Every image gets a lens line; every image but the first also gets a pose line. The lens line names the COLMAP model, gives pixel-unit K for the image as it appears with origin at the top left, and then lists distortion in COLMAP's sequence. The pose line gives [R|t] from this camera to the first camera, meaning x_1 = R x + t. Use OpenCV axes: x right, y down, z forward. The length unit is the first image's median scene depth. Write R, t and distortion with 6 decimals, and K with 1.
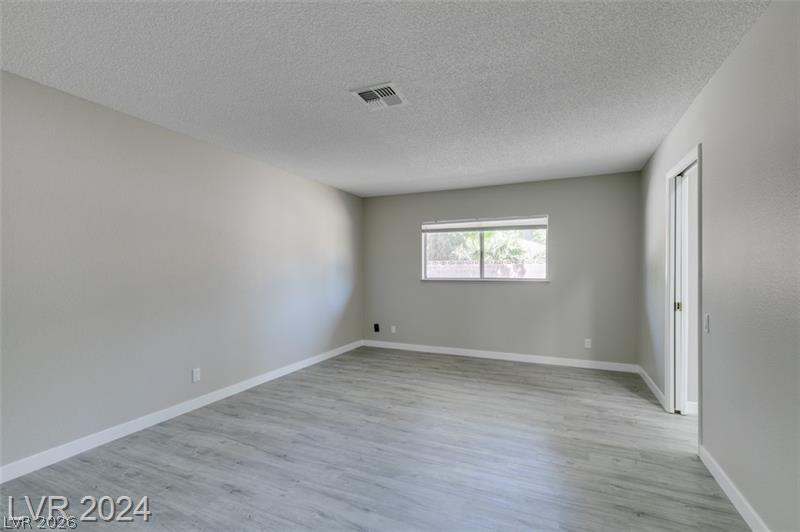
lens RADIAL K [[361.1, 0, 402.4], [0, 361.1, 270.5], [0, 0, 1]] dist [0.005673, -0.000889]
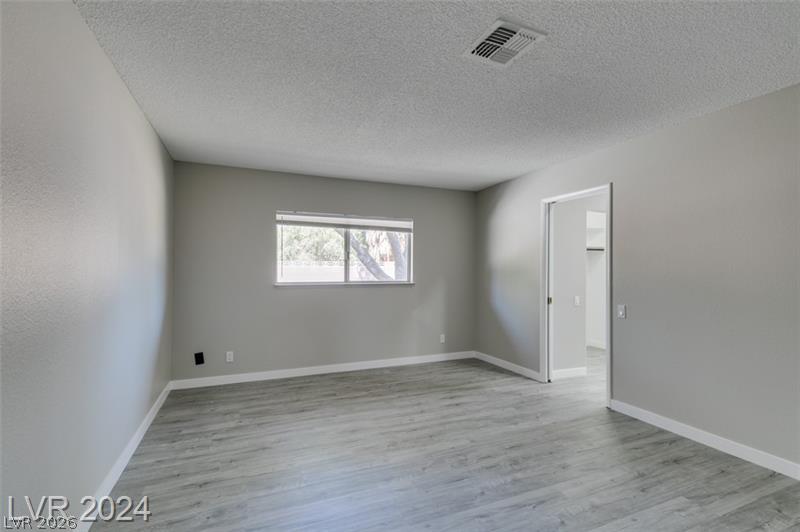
lens RADIAL K [[361.1, 0, 402.4], [0, 361.1, 270.5], [0, 0, 1]] dist [0.005673, -0.000889]
pose [[0.684183, 0.006117, 0.729285, -0.406473], [-0.001121, 0.999972, -0.007336, -0.000209], [-0.729310, 0.004201, 0.684171, 0.349042]]
